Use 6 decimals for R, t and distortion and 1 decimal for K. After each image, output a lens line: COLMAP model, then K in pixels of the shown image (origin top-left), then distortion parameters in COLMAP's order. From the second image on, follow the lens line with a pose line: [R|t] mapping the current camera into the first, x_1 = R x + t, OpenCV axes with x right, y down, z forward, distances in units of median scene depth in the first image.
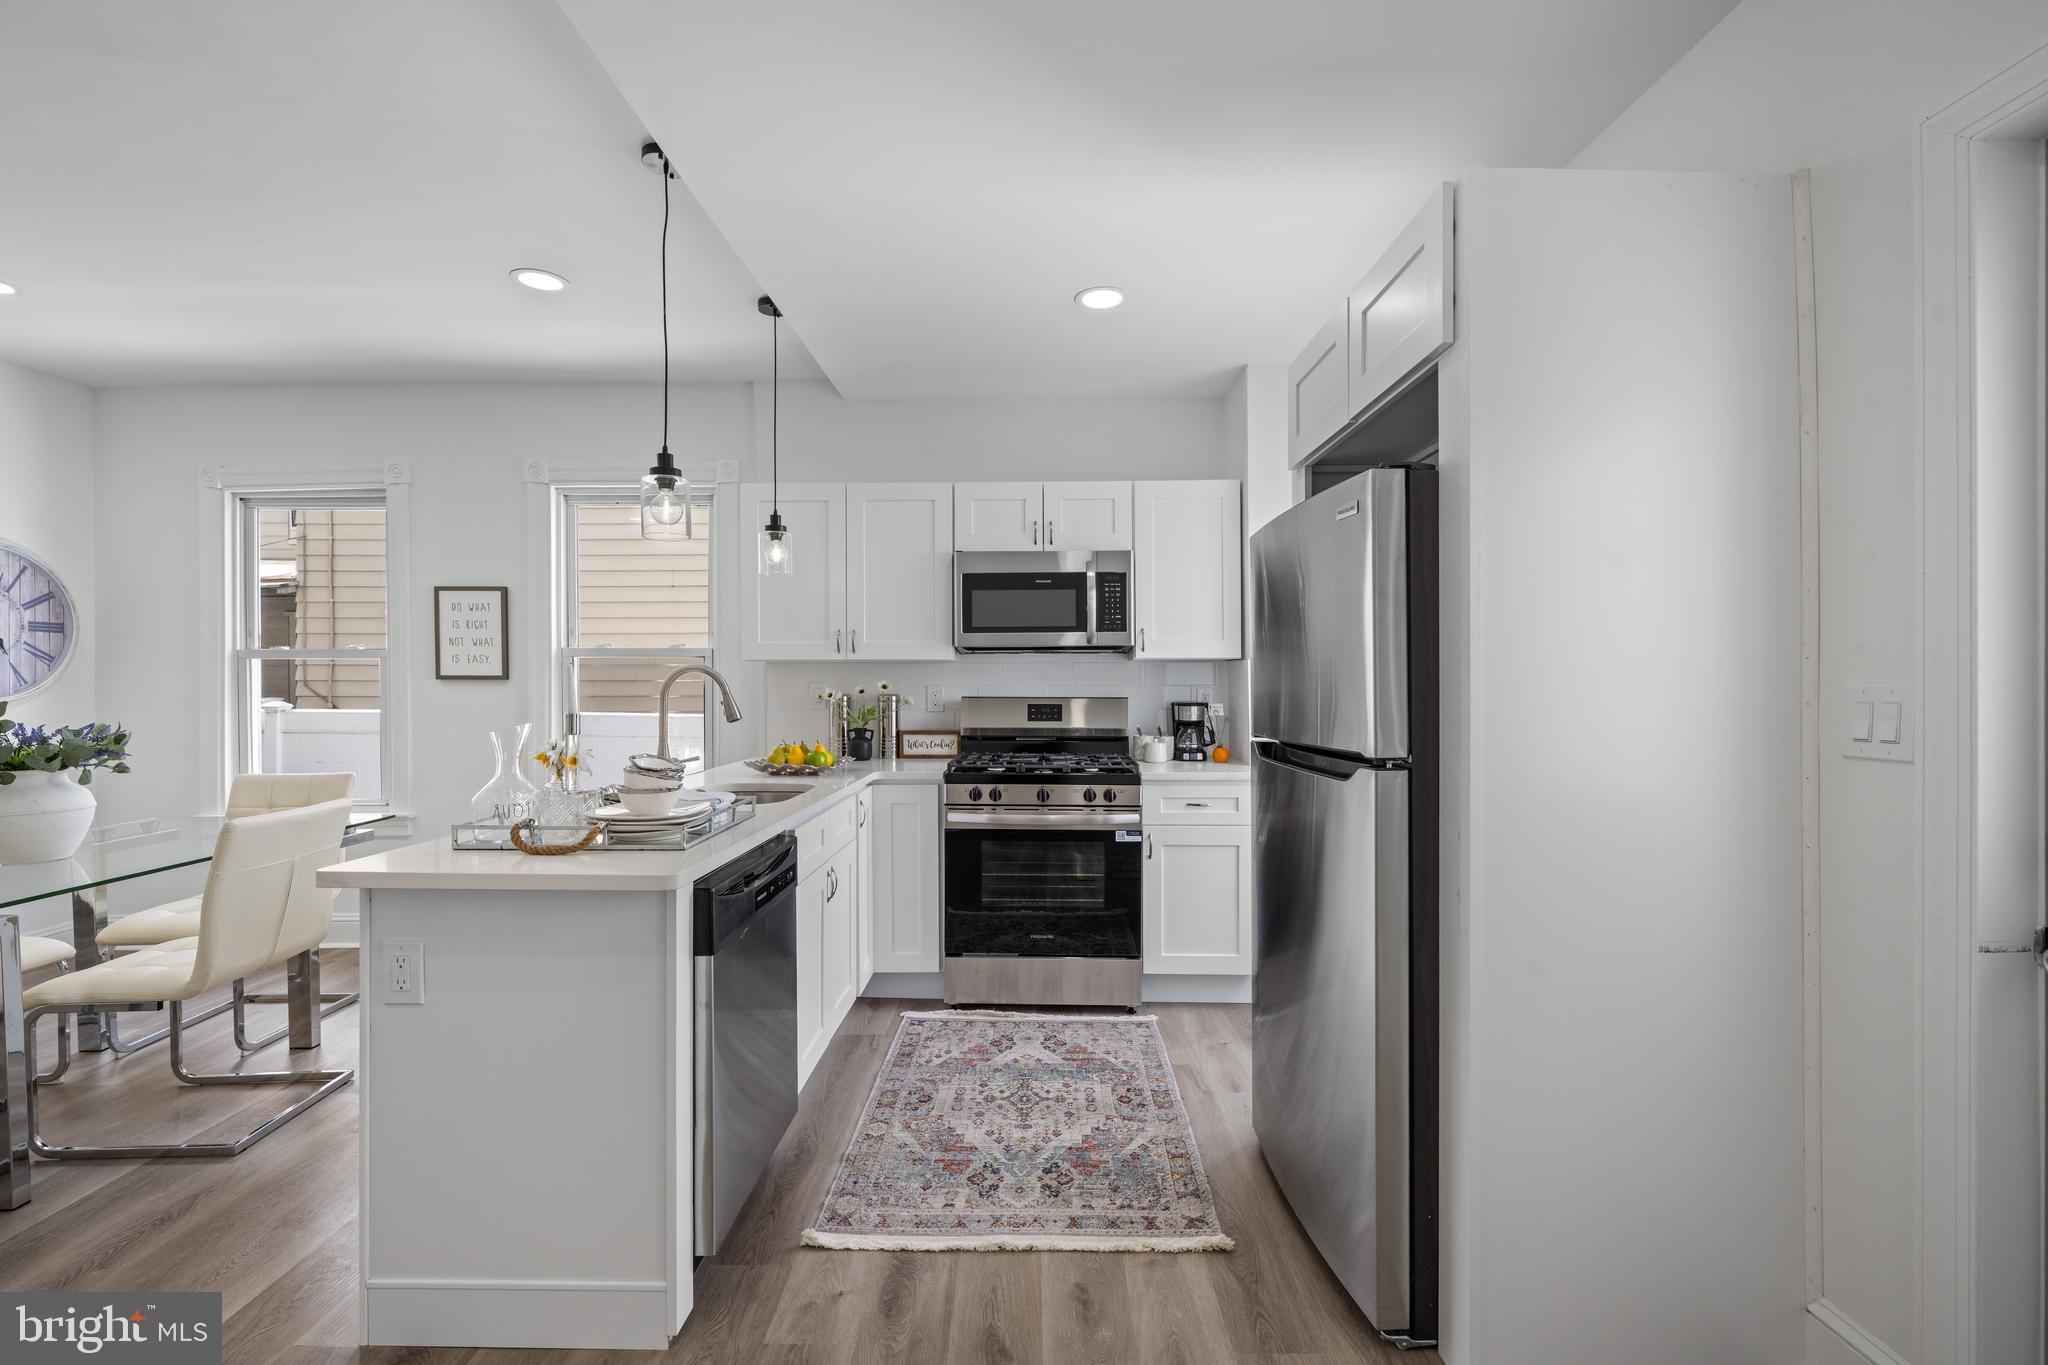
lens RADIAL K [[883.2, 0, 1024.8], [0, 883.2, 686.1], [0, 0, 1]] dist [-0.000827, -0.000653]
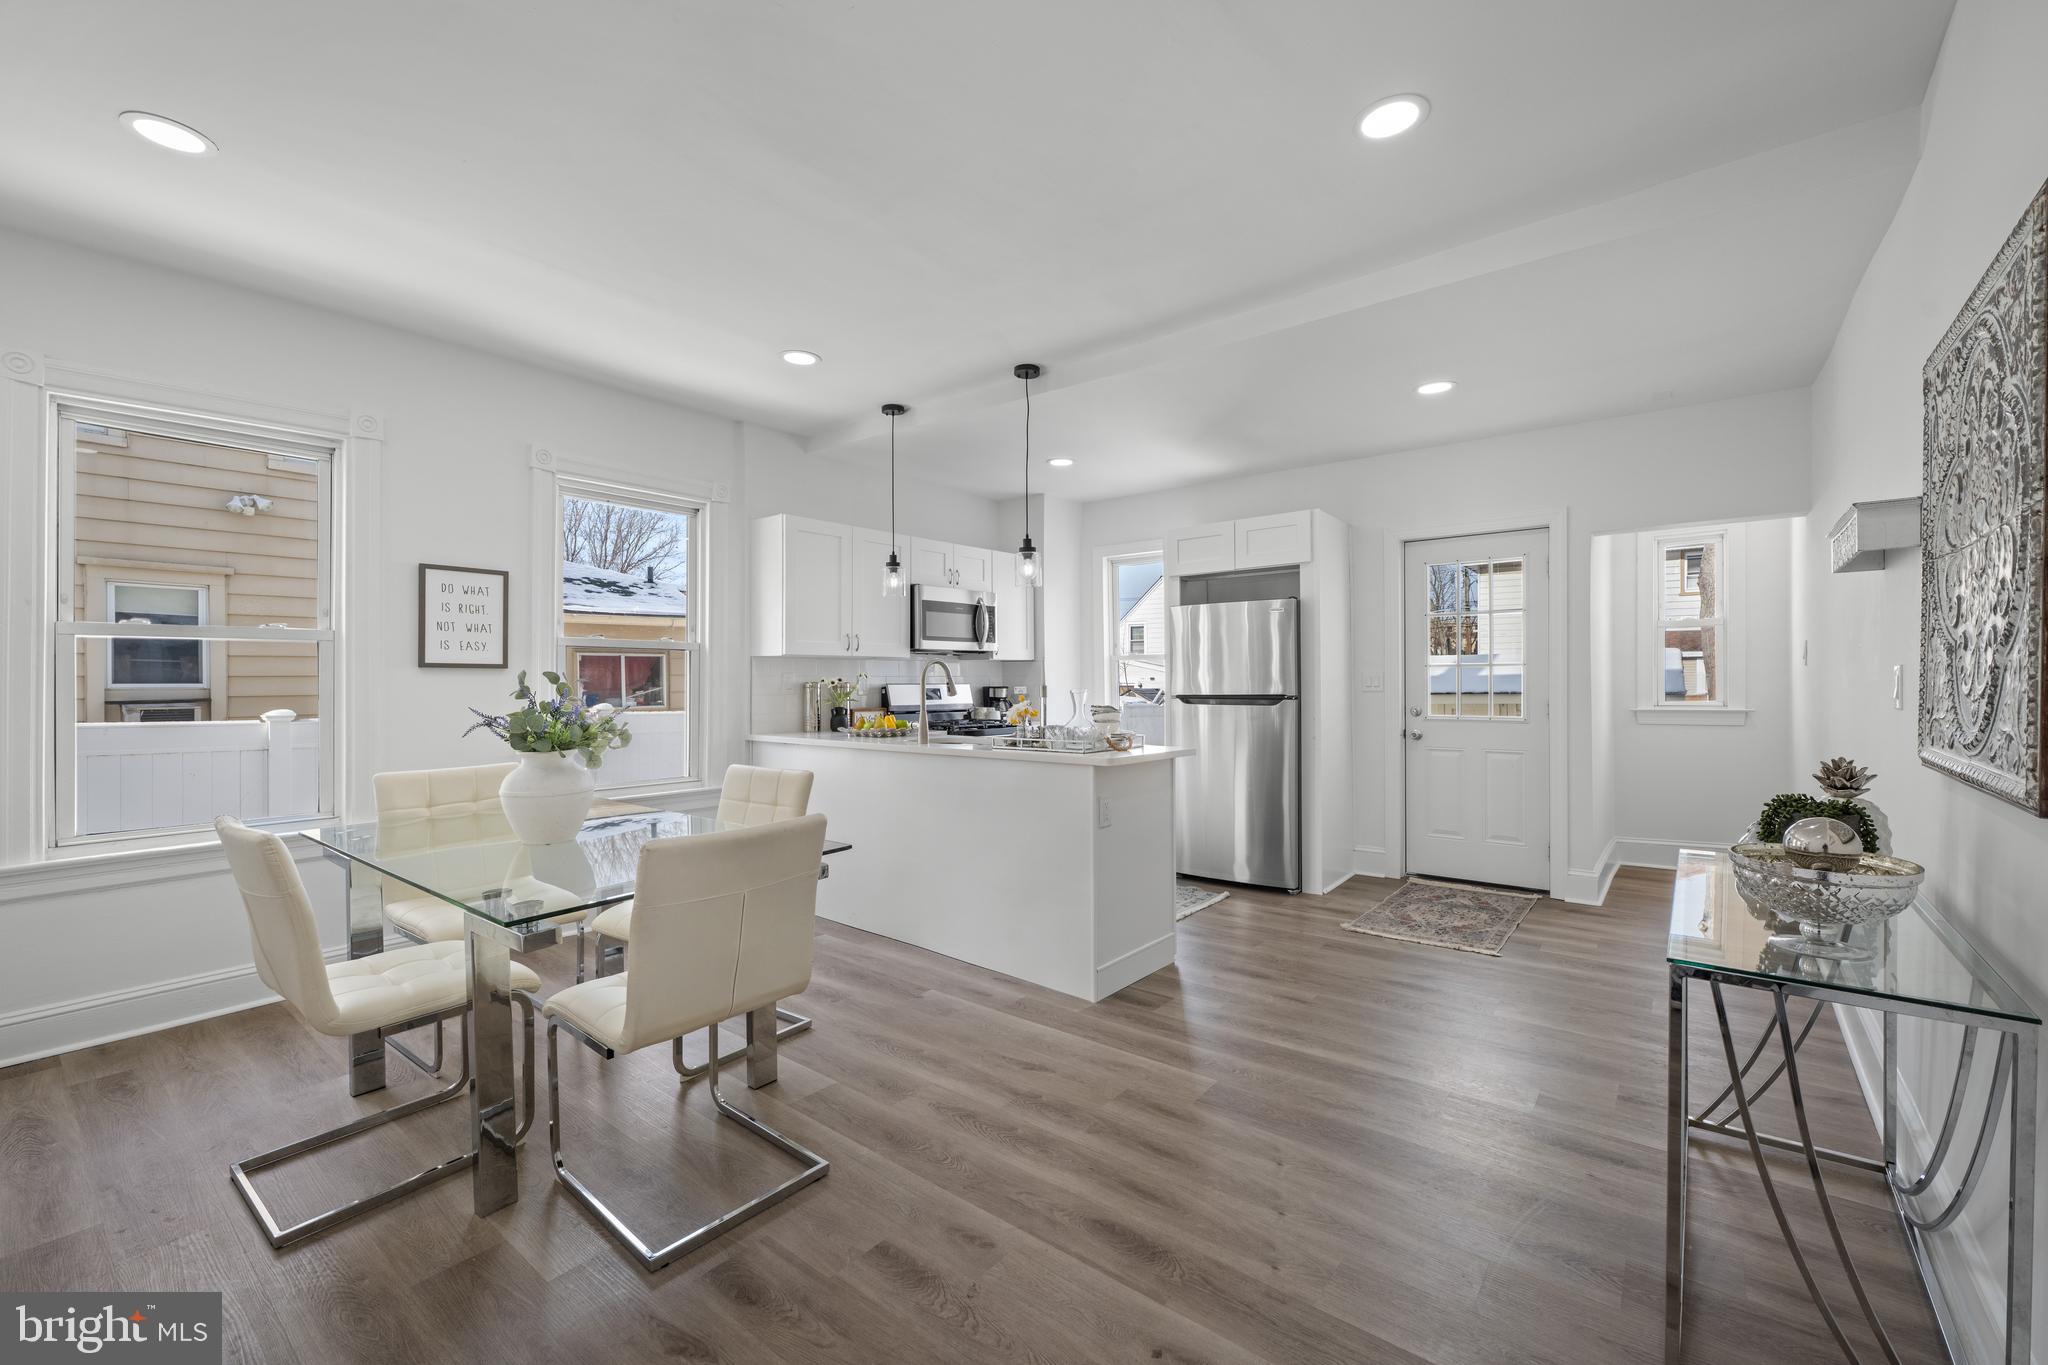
lens RADIAL K [[883.2, 0, 1032.5], [0, 883.2, 678.6], [0, 0, 1]] dist [-0.000827, -0.000653]
pose [[0.600775, 0.000247, 0.799418, -1.015409], [0.007956, 0.999949, -0.006289, 0.014426], [-0.799378, 0.010139, 0.600743, -0.033230]]
